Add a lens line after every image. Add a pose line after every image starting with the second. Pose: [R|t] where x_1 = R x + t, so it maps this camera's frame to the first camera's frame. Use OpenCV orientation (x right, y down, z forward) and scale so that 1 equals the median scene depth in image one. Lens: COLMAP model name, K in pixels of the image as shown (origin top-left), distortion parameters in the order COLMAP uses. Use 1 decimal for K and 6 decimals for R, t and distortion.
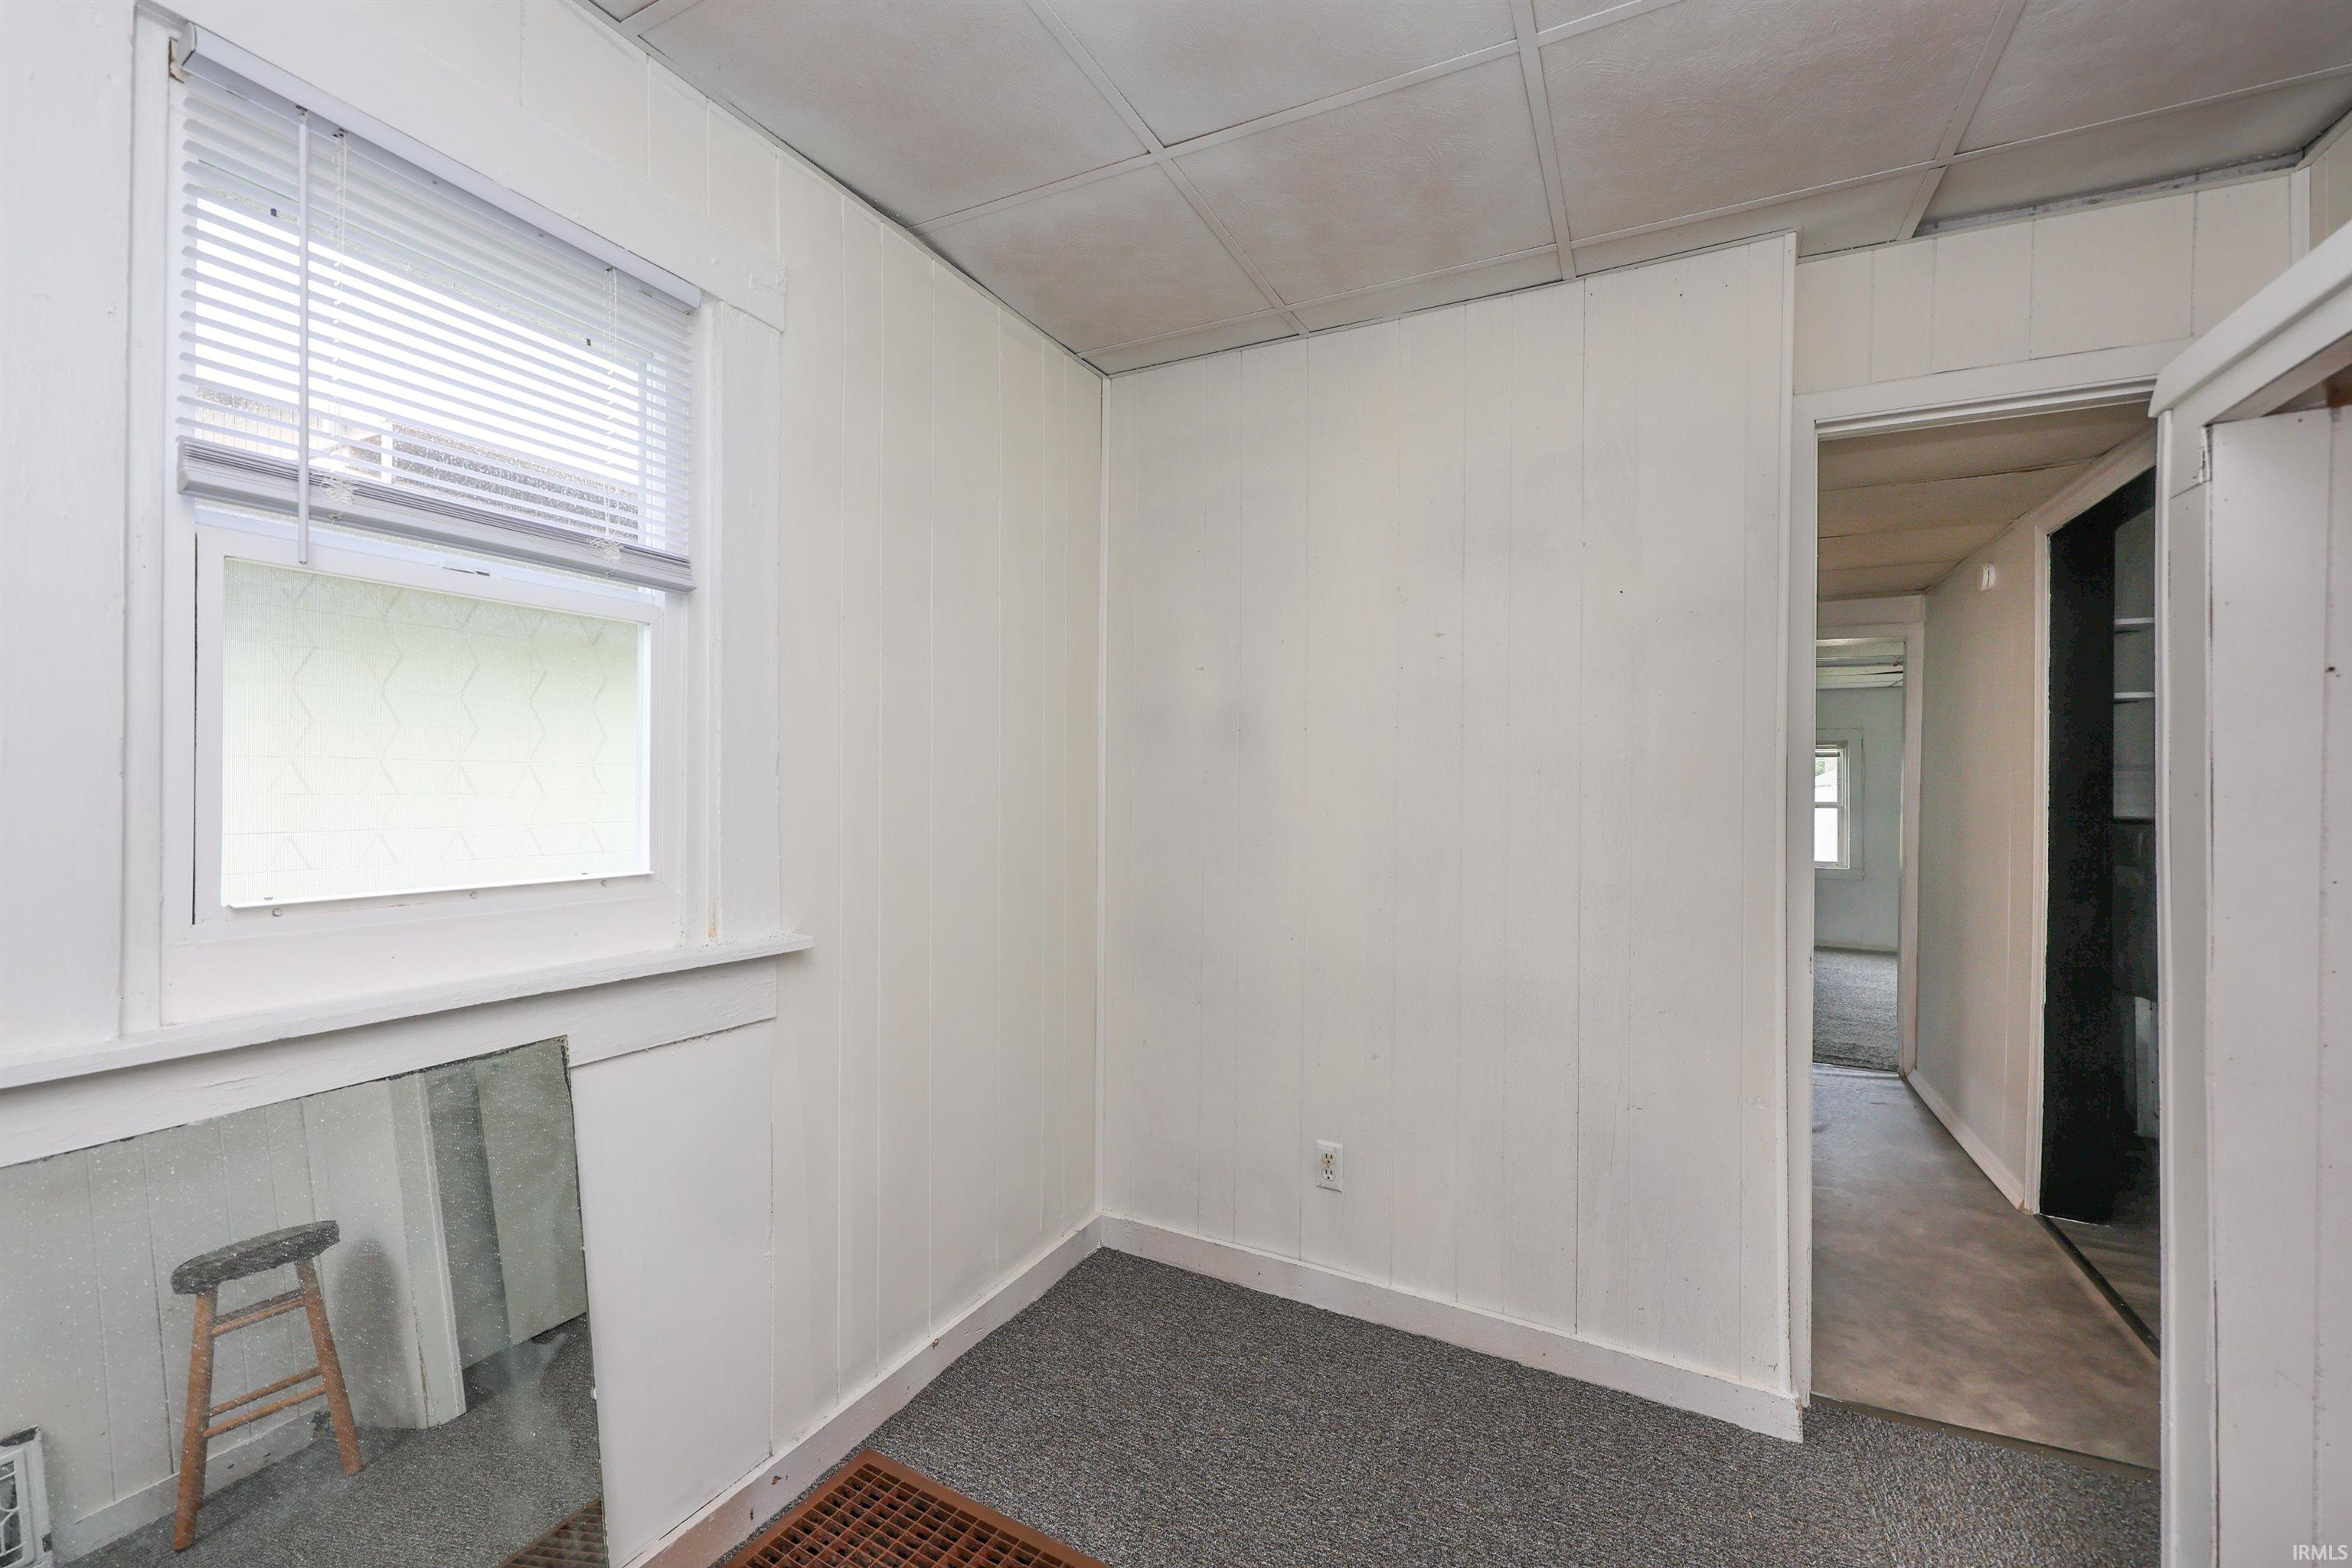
lens RADIAL K [[944.9, 0, 1170.3], [0, 944.9, 782.1], [0, 0, 1]] dist [0.000466, -0.000299]
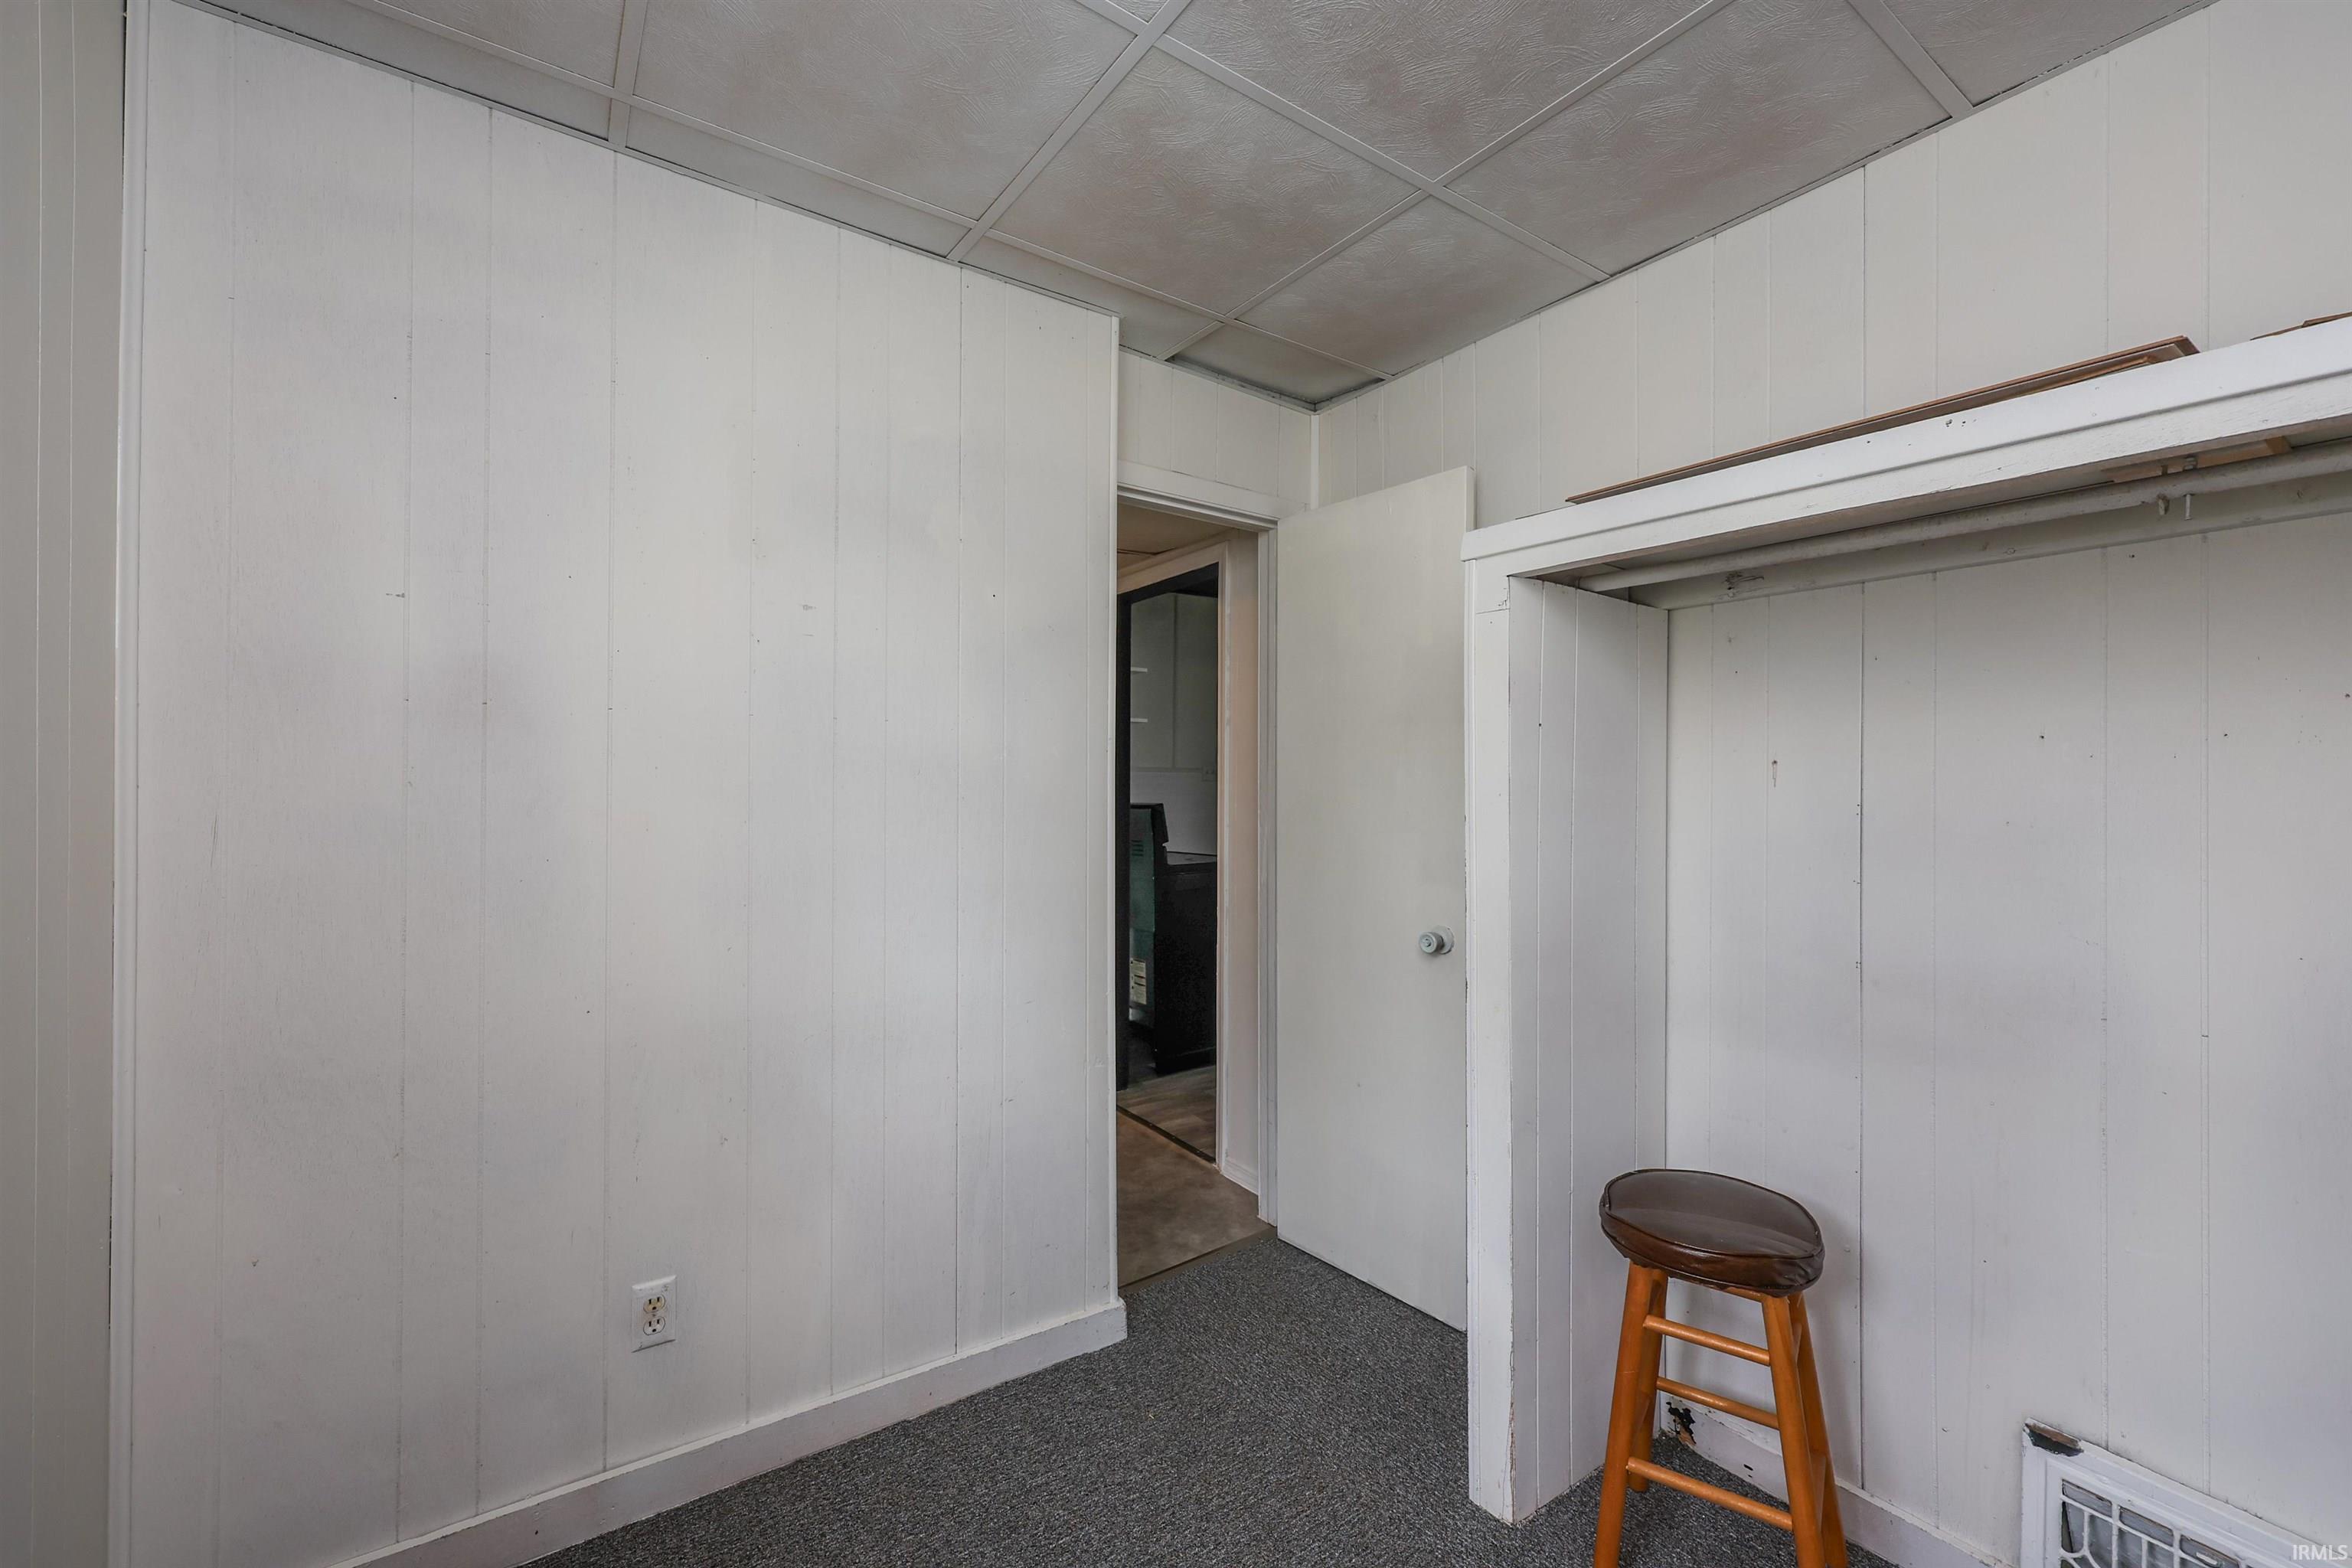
lens RADIAL K [[944.9, 0, 1170.7], [0, 944.9, 775.4], [0, 0, 1]] dist [0.000466, -0.000299]
pose [[0.475936, 0.000438, 0.879480, -0.320160], [-0.001162, 0.999999, 0.000131, -0.008858], [-0.879479, -0.001084, 0.475936, 0.348490]]
